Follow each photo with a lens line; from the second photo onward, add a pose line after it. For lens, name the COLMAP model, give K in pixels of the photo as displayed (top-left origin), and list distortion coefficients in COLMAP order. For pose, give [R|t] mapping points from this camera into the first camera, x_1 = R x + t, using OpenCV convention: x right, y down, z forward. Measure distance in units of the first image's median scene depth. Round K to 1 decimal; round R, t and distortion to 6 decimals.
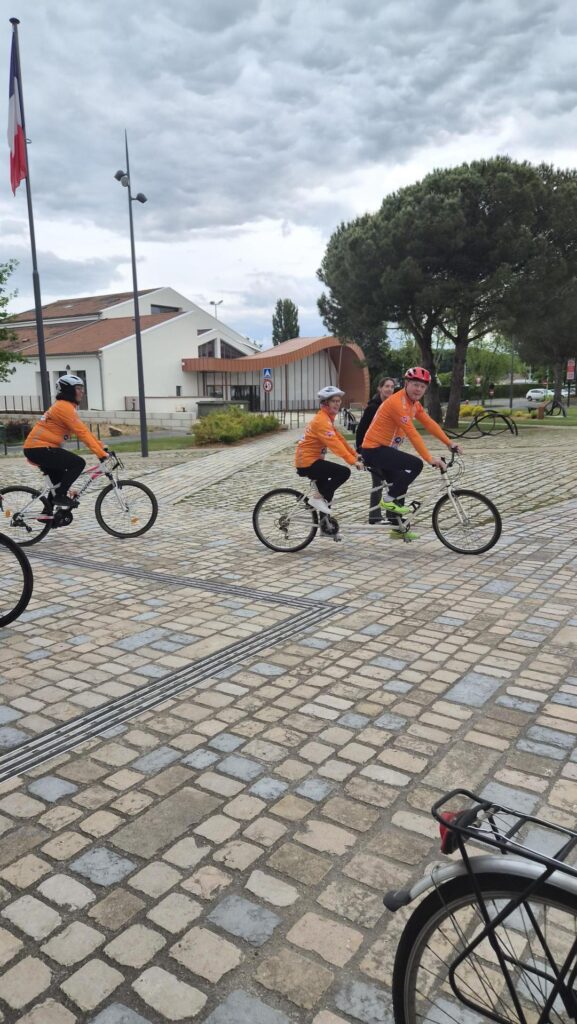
lens RADIAL K [[689.4, 0, 318.2], [0, 689.4, 507.2], [0, 0, 1]] dist [0.082159, -0.061867]
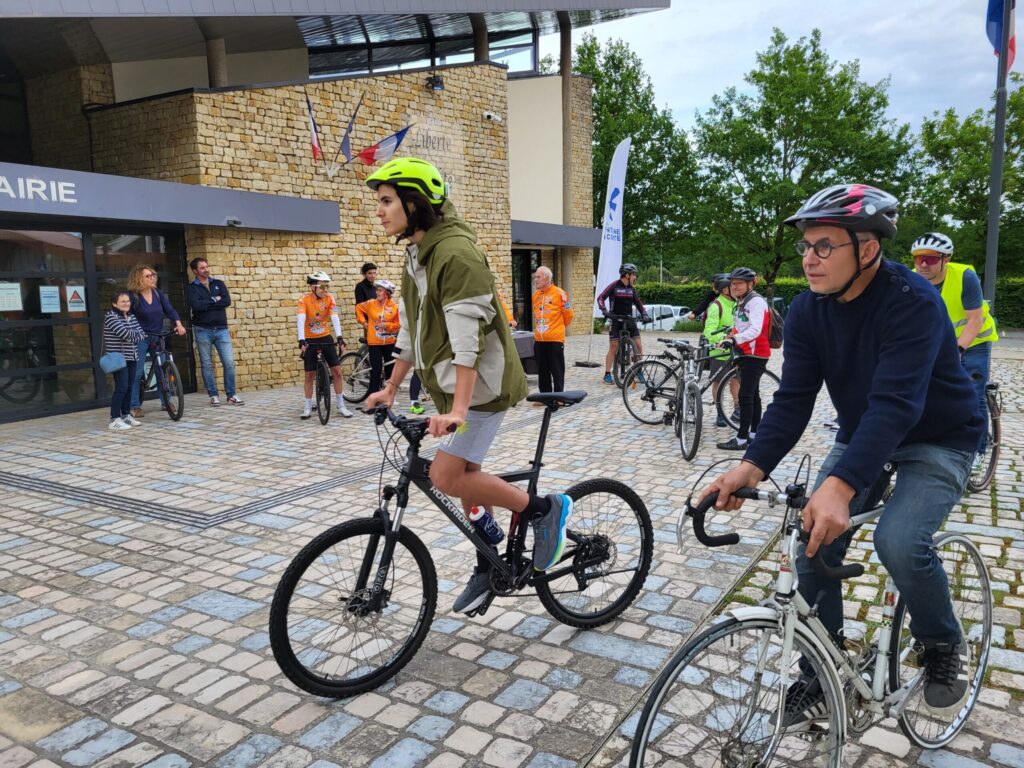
lens RADIAL K [[756.4, 0, 493.0], [0, 756.4, 382.7], [0, 0, 1]] dist [0.068031, -0.048022]
pose [[0.032451, 0.139531, -0.989686, 1.268430], [-0.141143, 0.980924, 0.133668, -0.282990], [0.989457, 0.135349, 0.051526, 1.633299]]
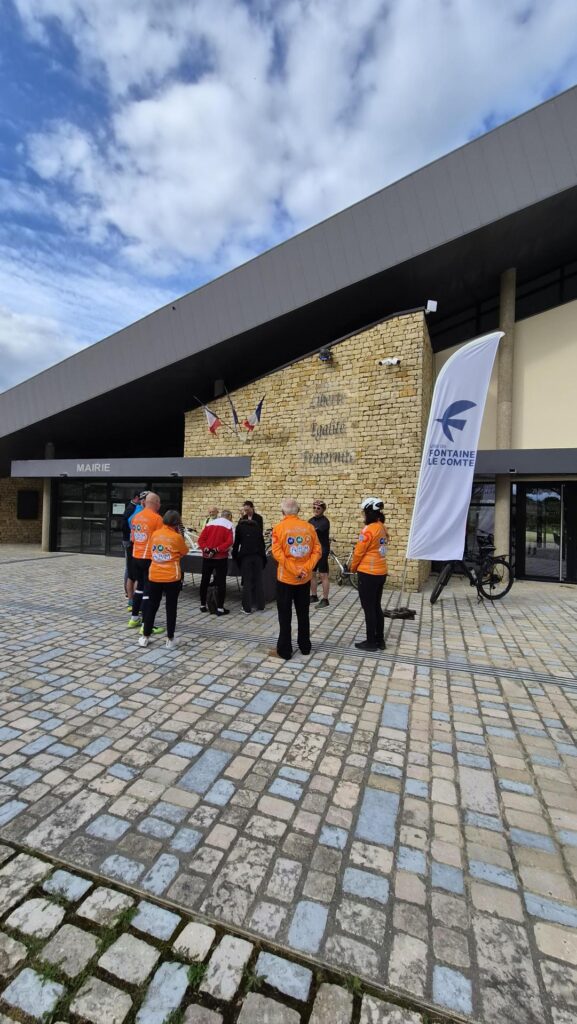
lens RADIAL K [[418.8, 0, 290.9], [0, 418.8, 501.2], [0, 0, 1]] dist [-0.002124, 0.000567]
pose [[-0.962066, -0.021130, -0.271996, -1.501242], [-0.060043, 0.988950, 0.135548, -0.598566], [0.266126, 0.146738, -0.952704, 3.712418]]
